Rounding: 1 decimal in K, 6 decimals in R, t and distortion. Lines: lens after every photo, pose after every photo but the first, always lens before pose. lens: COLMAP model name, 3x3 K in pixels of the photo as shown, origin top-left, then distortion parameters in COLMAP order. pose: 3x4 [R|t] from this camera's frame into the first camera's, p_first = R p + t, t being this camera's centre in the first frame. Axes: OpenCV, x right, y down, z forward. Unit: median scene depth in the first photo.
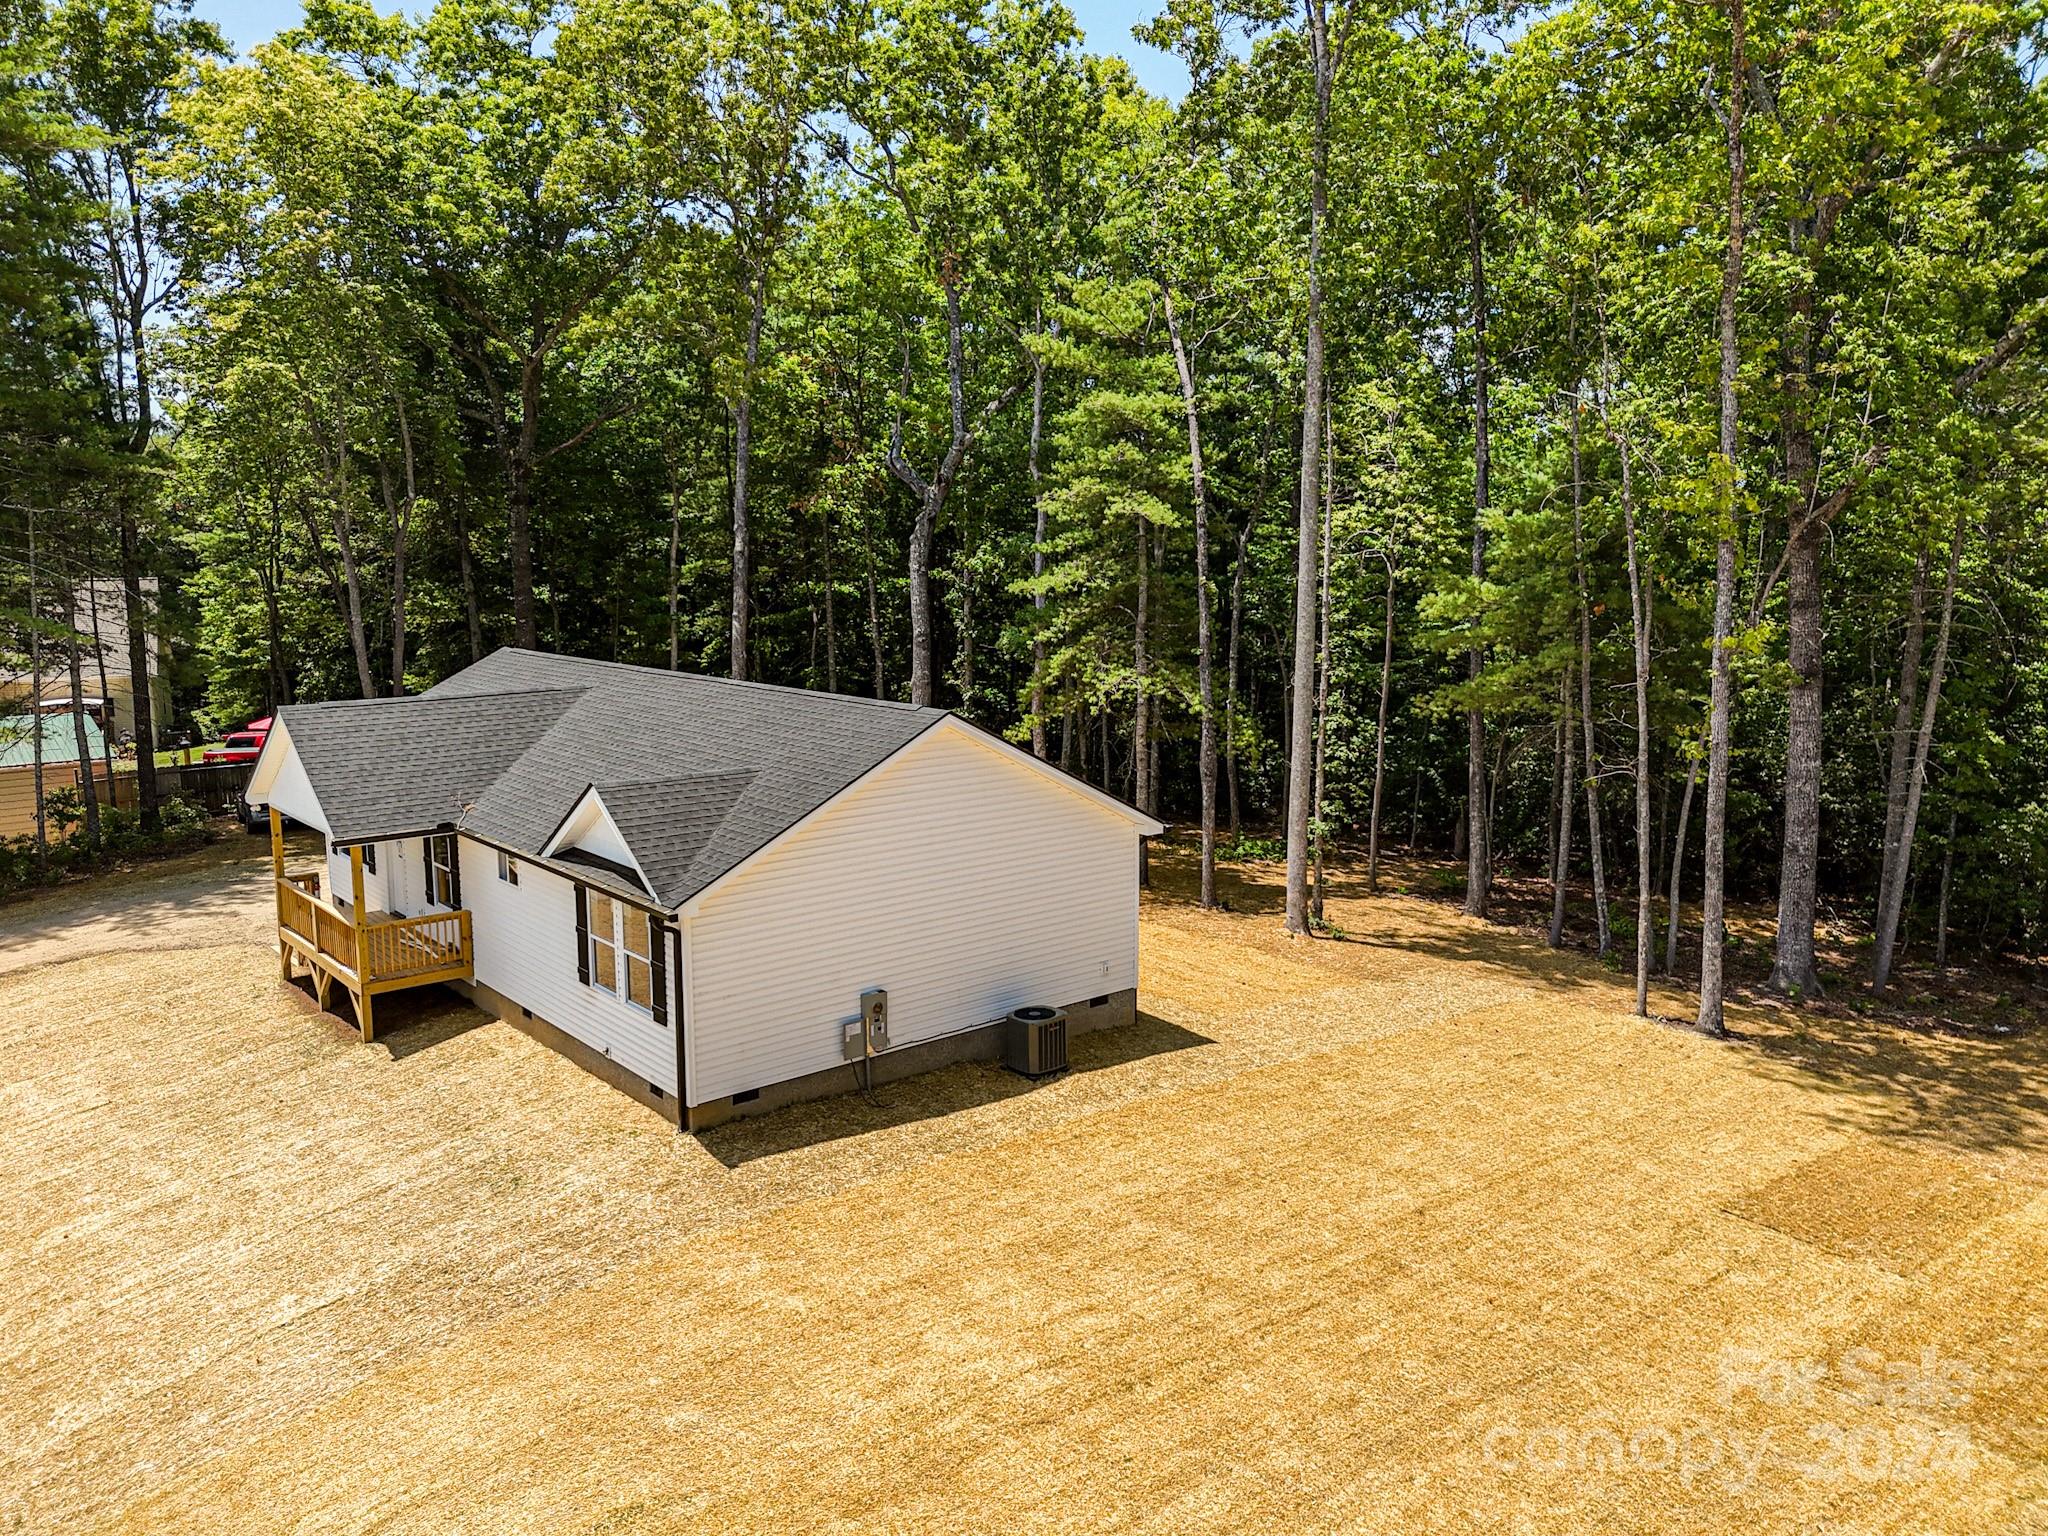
lens RADIAL K [[1504.6, 0, 1011.7], [0, 1504.6, 751.6], [0, 0, 1]] dist [0.080061, -0.080114]
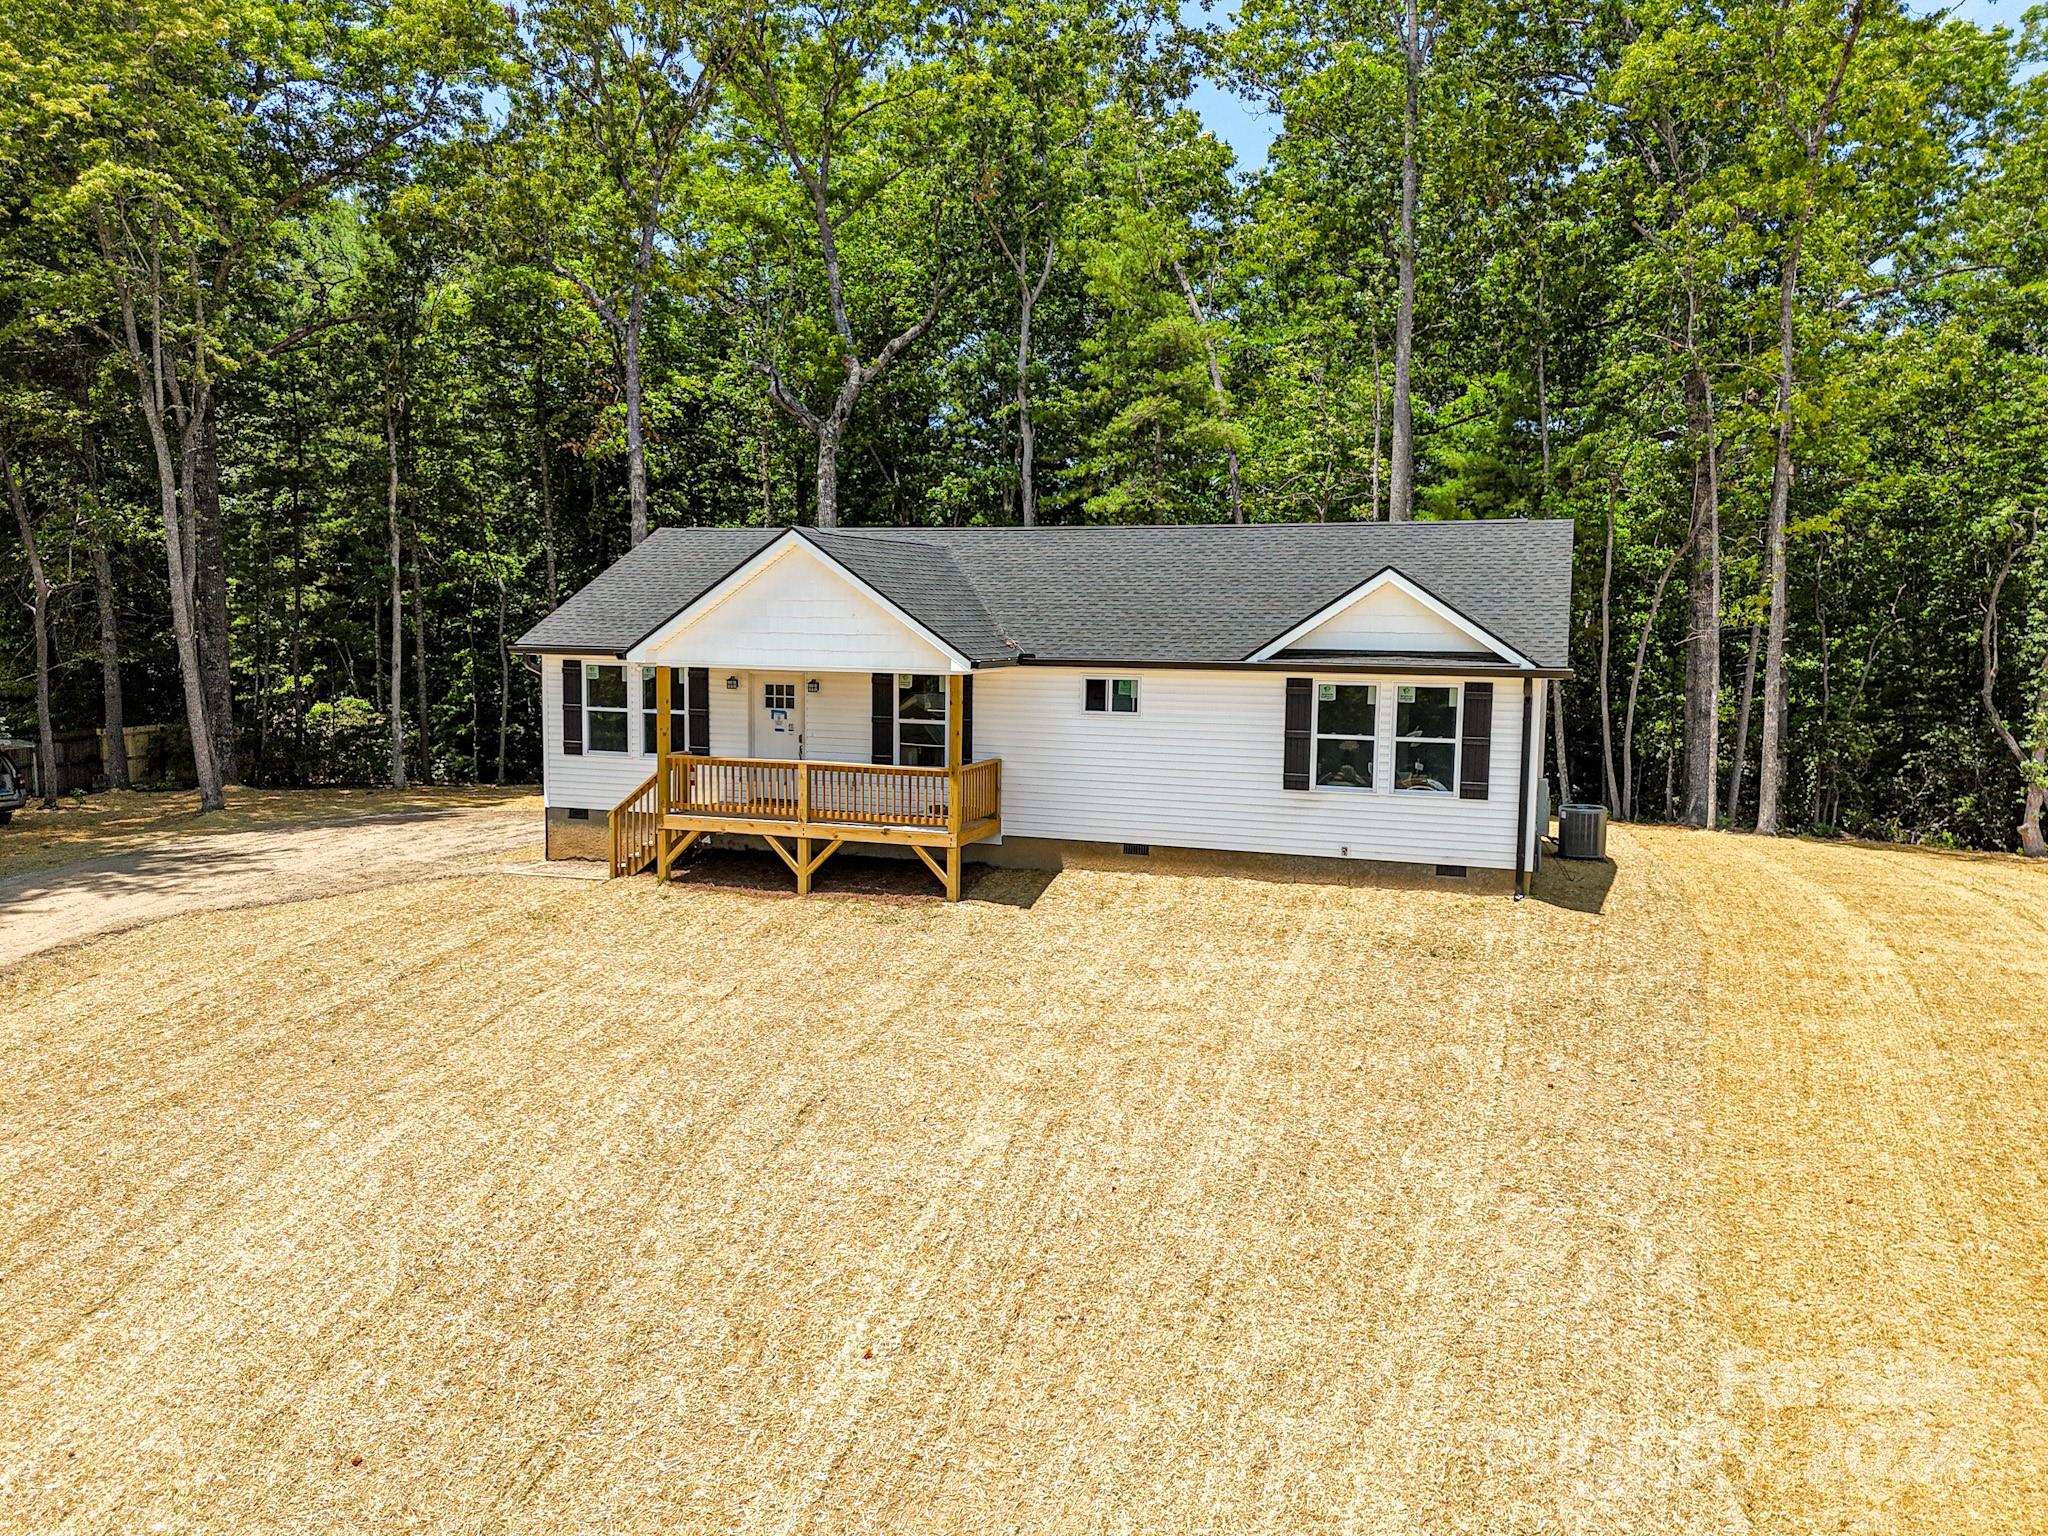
lens RADIAL K [[1504.6, 0, 1018.6], [0, 1504.6, 767.0], [0, 0, 1]] dist [0.080061, -0.080114]
pose [[0.860884, -0.035679, 0.507549, -0.842368], [0.054115, 0.998301, -0.021610, 0.135250], [-0.505916, 0.046070, 0.861352, 0.227831]]
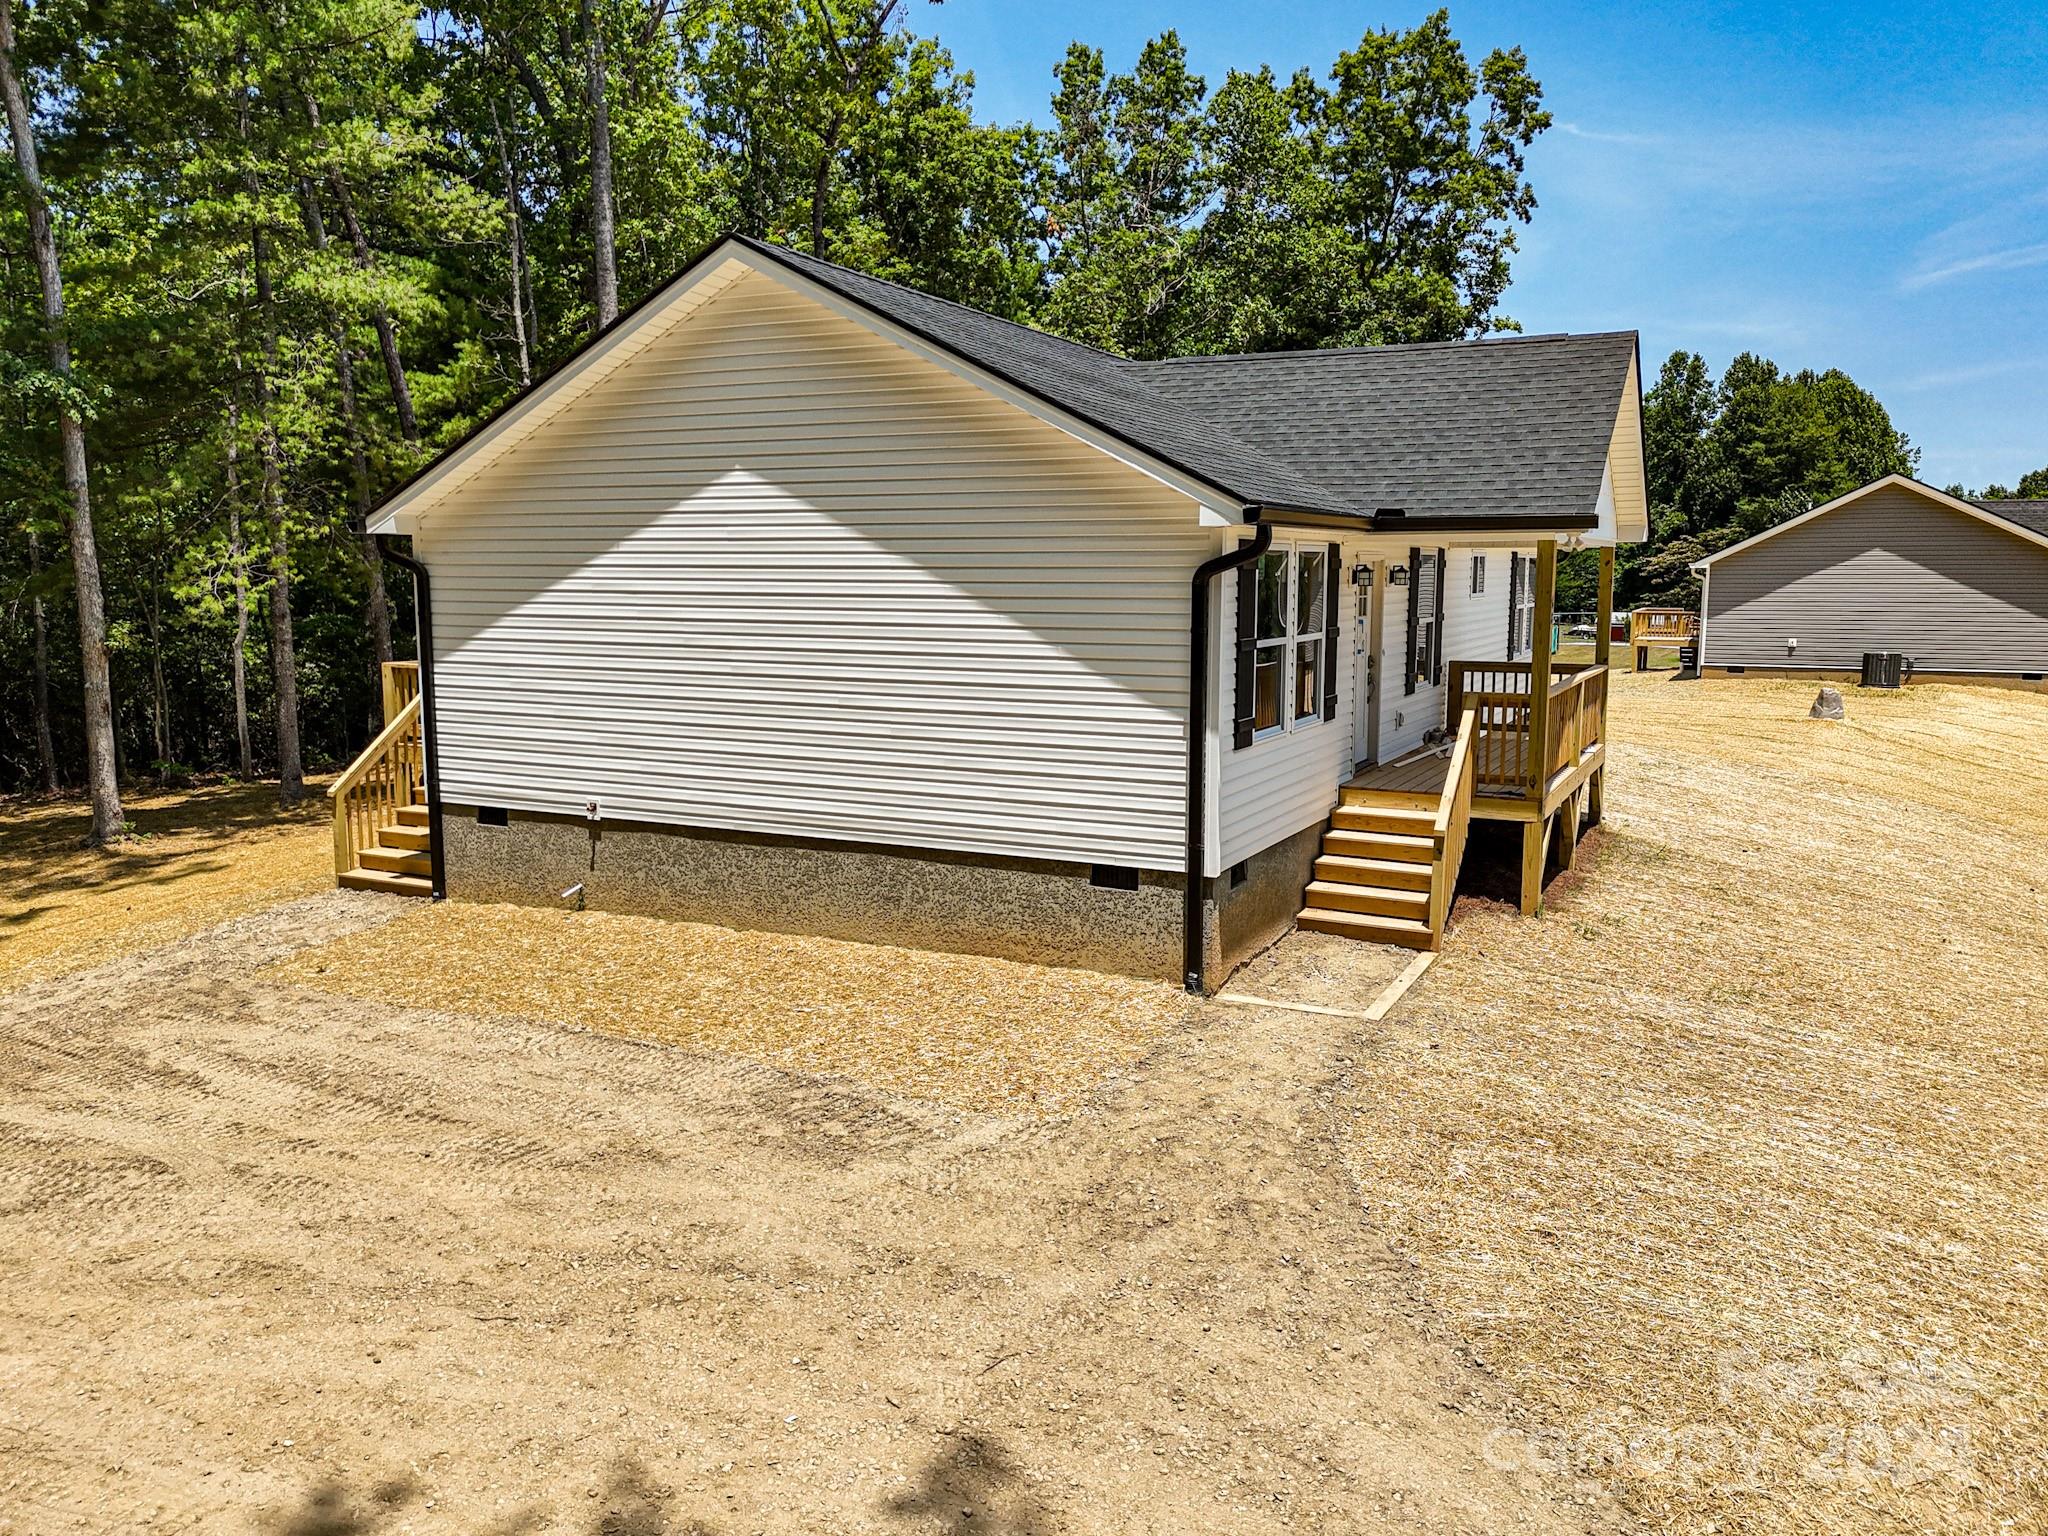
lens RADIAL K [[1504.6, 0, 1028.7], [0, 1504.6, 765.0], [0, 0, 1]] dist [0.080061, -0.080114]
pose [[-0.394317, -0.115098, 0.911738, -0.985712], [0.127220, 0.975736, 0.178199, -0.001534], [-0.910126, 0.186258, -0.370106, 1.526203]]
